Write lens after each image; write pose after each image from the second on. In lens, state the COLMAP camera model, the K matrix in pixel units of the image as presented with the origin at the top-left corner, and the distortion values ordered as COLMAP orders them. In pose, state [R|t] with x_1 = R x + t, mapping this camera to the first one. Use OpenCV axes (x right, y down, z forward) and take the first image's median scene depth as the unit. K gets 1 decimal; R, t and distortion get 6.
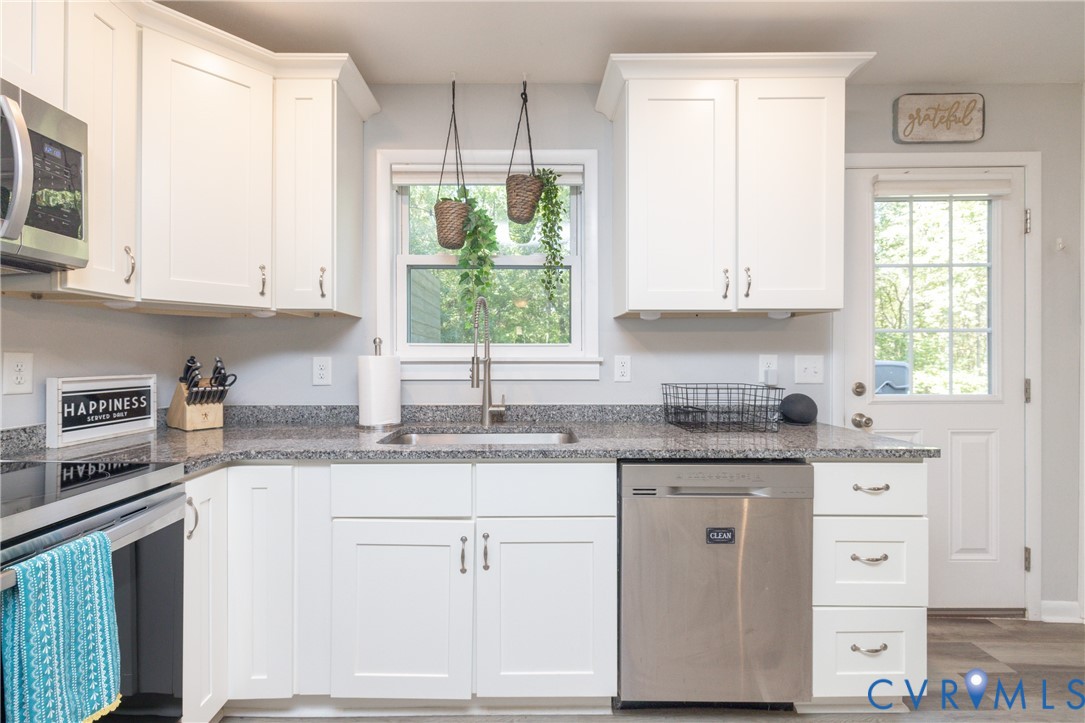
lens RADIAL K [[465.8, 0, 520.6], [0, 465.8, 364.5], [0, 0, 1]] dist [-0.006762, -0.000203]
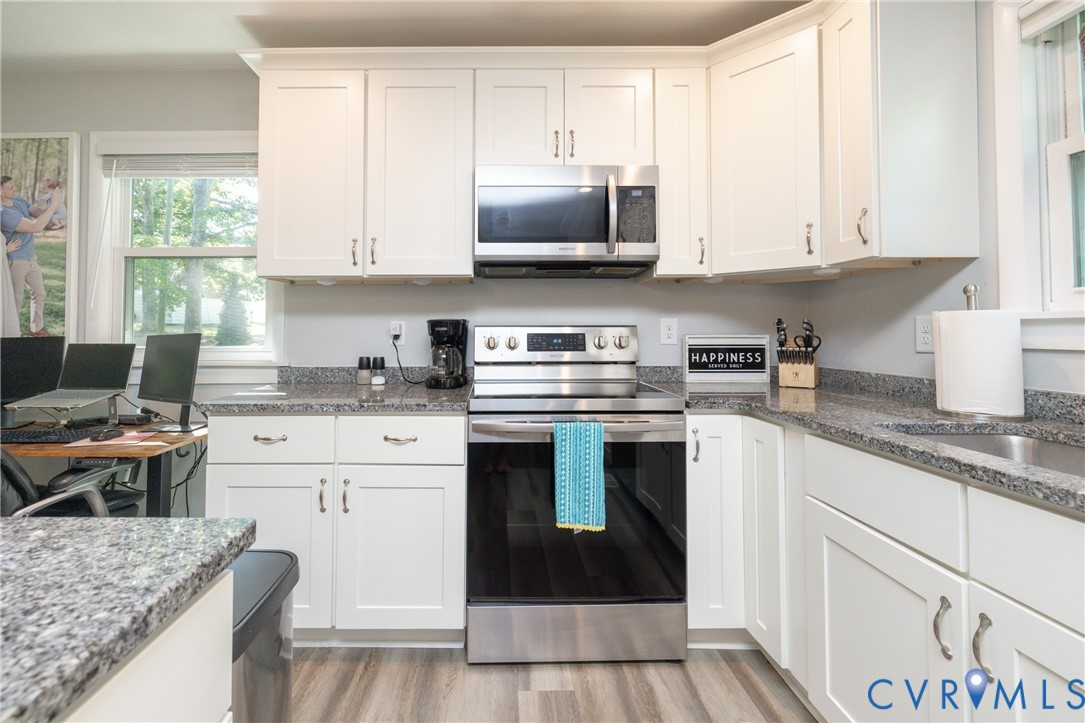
lens RADIAL K [[465.8, 0, 500.2], [0, 465.8, 322.0], [0, 0, 1]] dist [-0.006762, -0.000203]
pose [[-0.004162, -0.022268, -0.999743, 0.387477], [-0.013365, 0.999664, -0.022210, 0.022812], [0.999902, 0.013269, -0.004458, 0.327507]]
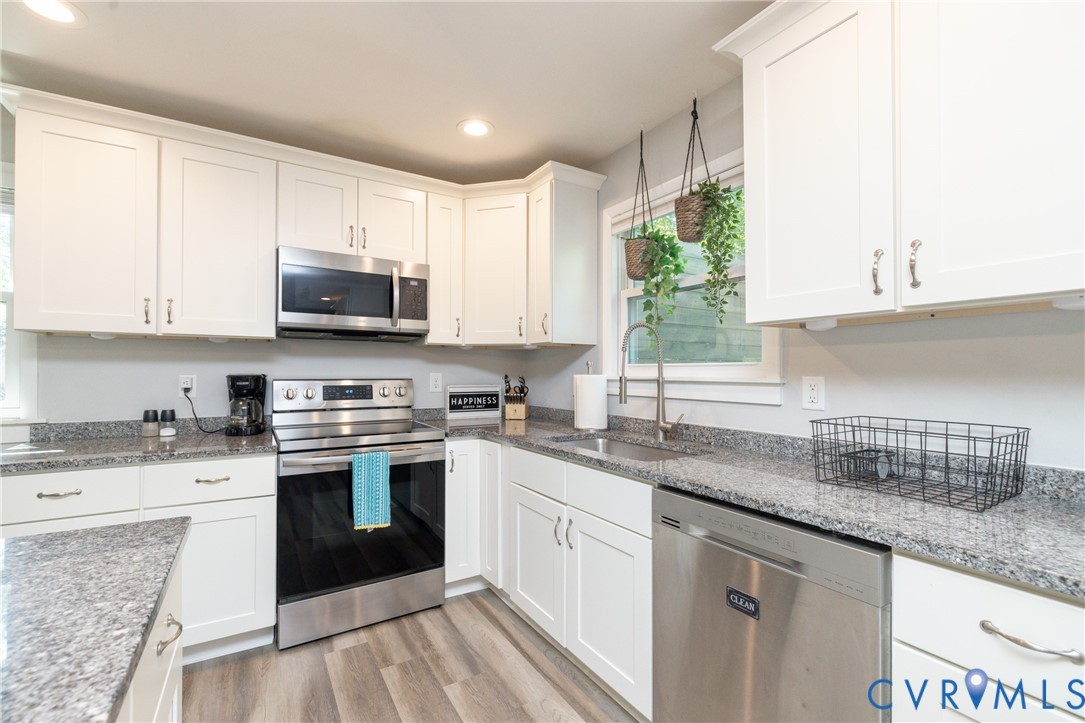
lens RADIAL K [[465.8, 0, 529.1], [0, 465.8, 374.4], [0, 0, 1]] dist [-0.006762, -0.000203]
pose [[0.508477, 0.006627, -0.861050, 0.745747], [-0.015259, 0.999883, -0.001315, -0.016406], [0.860940, 0.013807, 0.508519, 0.212892]]
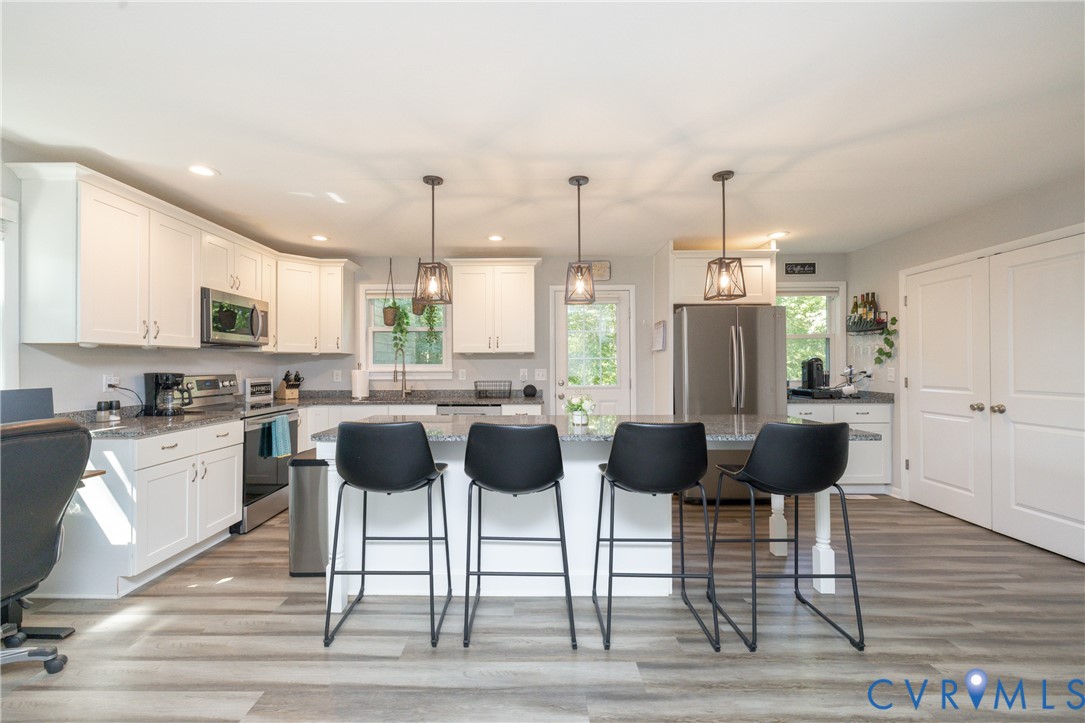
lens RADIAL K [[465.8, 0, 527.7], [0, 465.8, 369.9], [0, 0, 1]] dist [-0.006762, -0.000203]
pose [[0.999837, -0.002013, -0.017929, 0.673779], [0.001951, 0.999992, -0.003447, -0.009362], [0.017936, 0.003412, 0.999833, -1.558491]]
